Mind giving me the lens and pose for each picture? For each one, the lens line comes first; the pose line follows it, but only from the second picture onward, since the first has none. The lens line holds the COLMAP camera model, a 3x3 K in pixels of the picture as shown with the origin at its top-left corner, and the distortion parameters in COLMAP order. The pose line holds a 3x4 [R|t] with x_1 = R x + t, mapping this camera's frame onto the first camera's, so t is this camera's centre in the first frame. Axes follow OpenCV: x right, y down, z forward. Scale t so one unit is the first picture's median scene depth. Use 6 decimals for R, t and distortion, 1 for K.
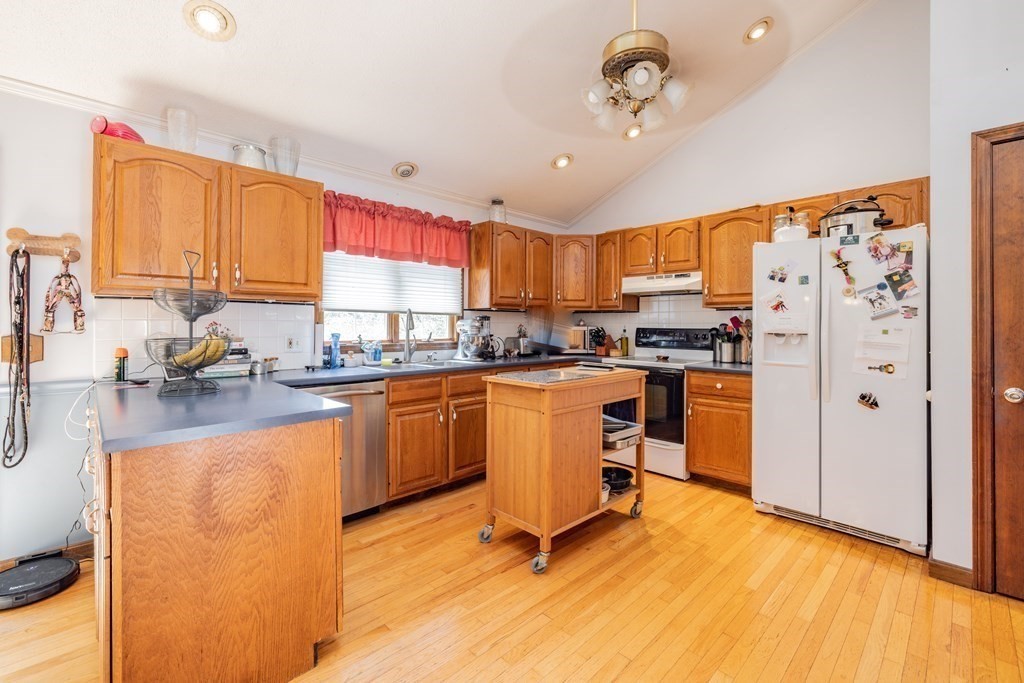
lens RADIAL K [[439.2, 0, 518.4], [0, 439.2, 322.3], [0, 0, 1]] dist [0.000070, 0.000228]
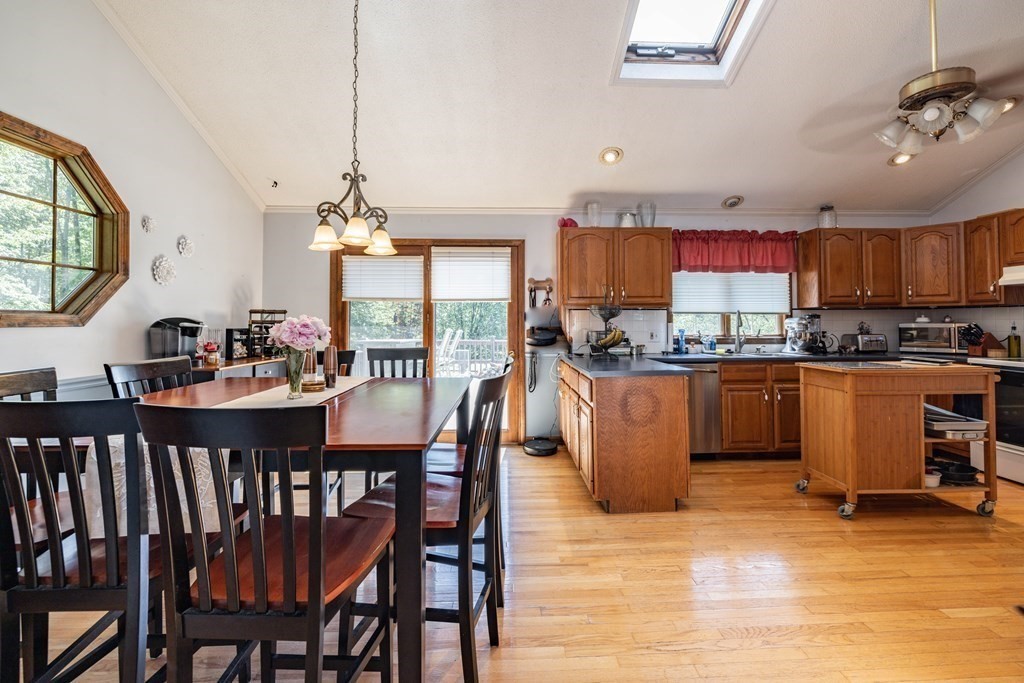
lens RADIAL K [[439.6, 0, 519.3], [0, 439.6, 312.1], [0, 0, 1]] dist [0.000270, 0.000382]
pose [[0.738298, -0.024025, -0.674047, 0.152425], [0.010796, 0.999658, -0.023806, -0.002307], [0.674388, 0.010298, 0.738305, -0.395359]]
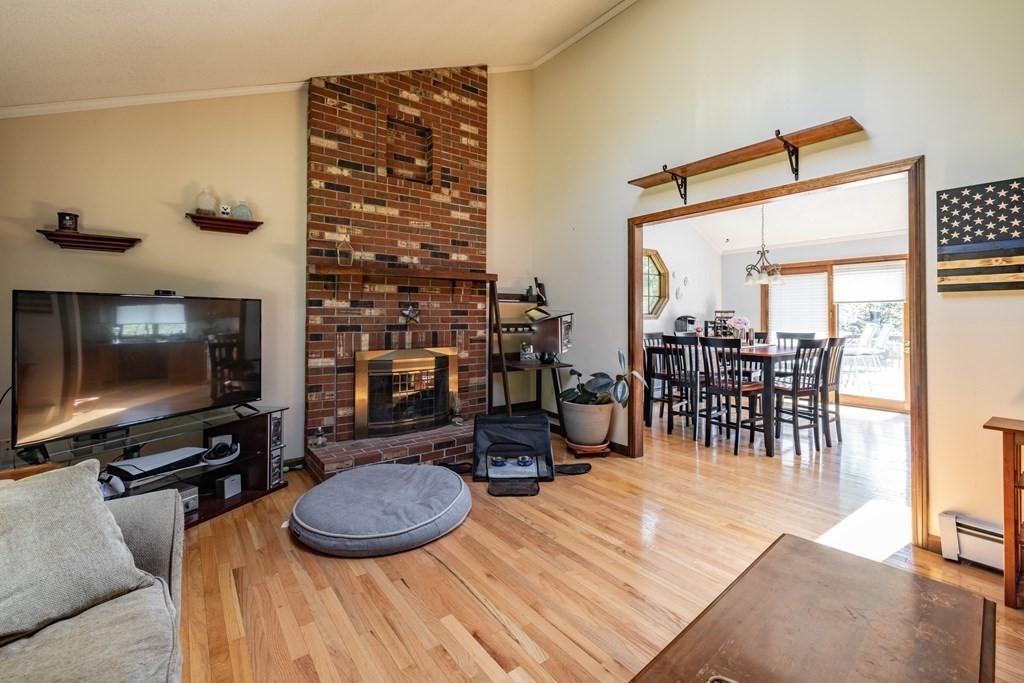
lens RADIAL K [[439.6, 0, 519.3], [0, 439.6, 312.1], [0, 0, 1]] dist [0.000270, 0.000382]
pose [[-0.117692, -0.015173, -0.992934, 1.181251], [0.005312, 0.999859, -0.015908, -0.009173], [0.993036, -0.007147, -0.117595, -0.747250]]
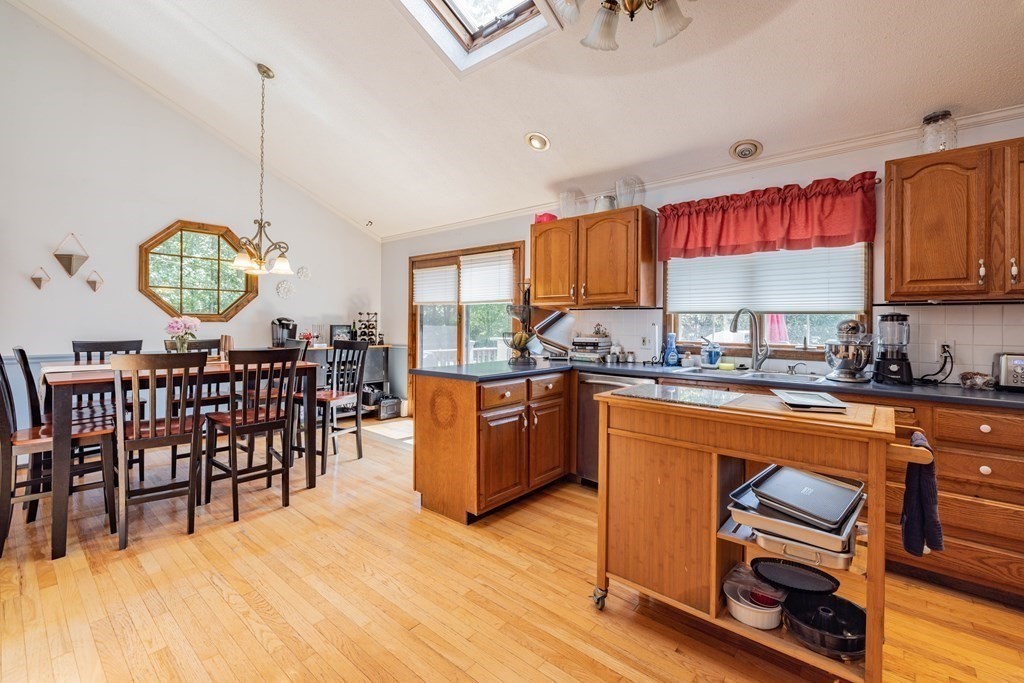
lens RADIAL K [[439.2, 0, 518.4], [0, 439.2, 322.3], [0, 0, 1]] dist [0.000070, 0.000228]
pose [[0.090785, -0.005791, -0.995854, 0.629330], [-0.002816, 0.999978, -0.006071, 0.003502], [0.995867, 0.003355, 0.090766, 0.522796]]
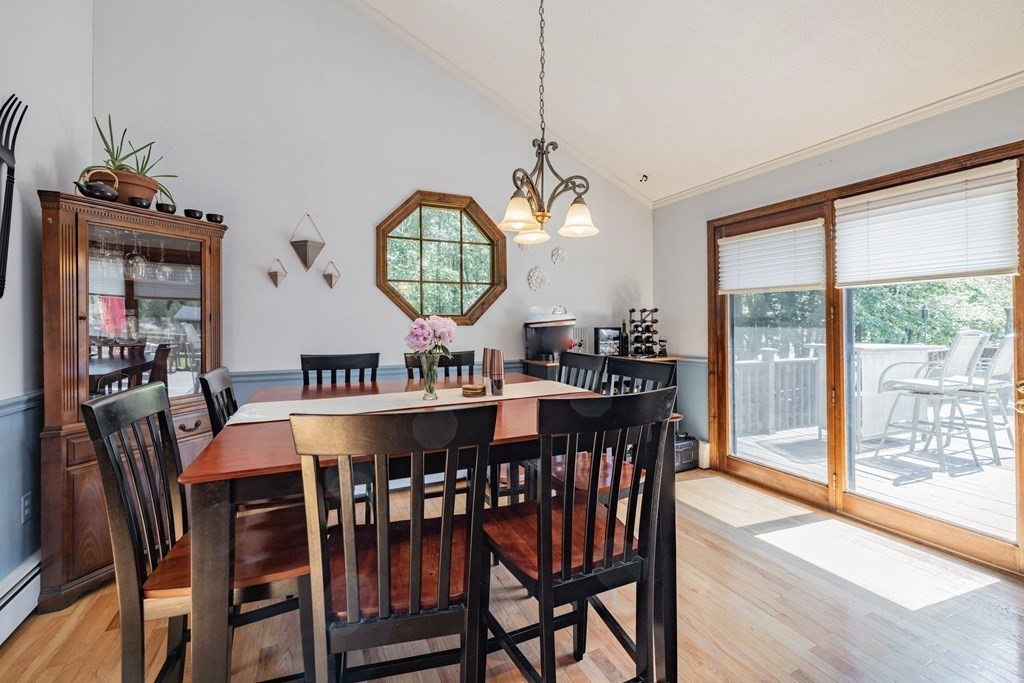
lens RADIAL K [[439.2, 0, 518.4], [0, 439.2, 322.3], [0, 0, 1]] dist [0.000070, 0.000228]
pose [[-0.326745, -0.005879, -0.945094, 0.048725], [0.009712, 0.999907, -0.009578, 0.000340], [0.945063, -0.012308, -0.326657, 0.135807]]
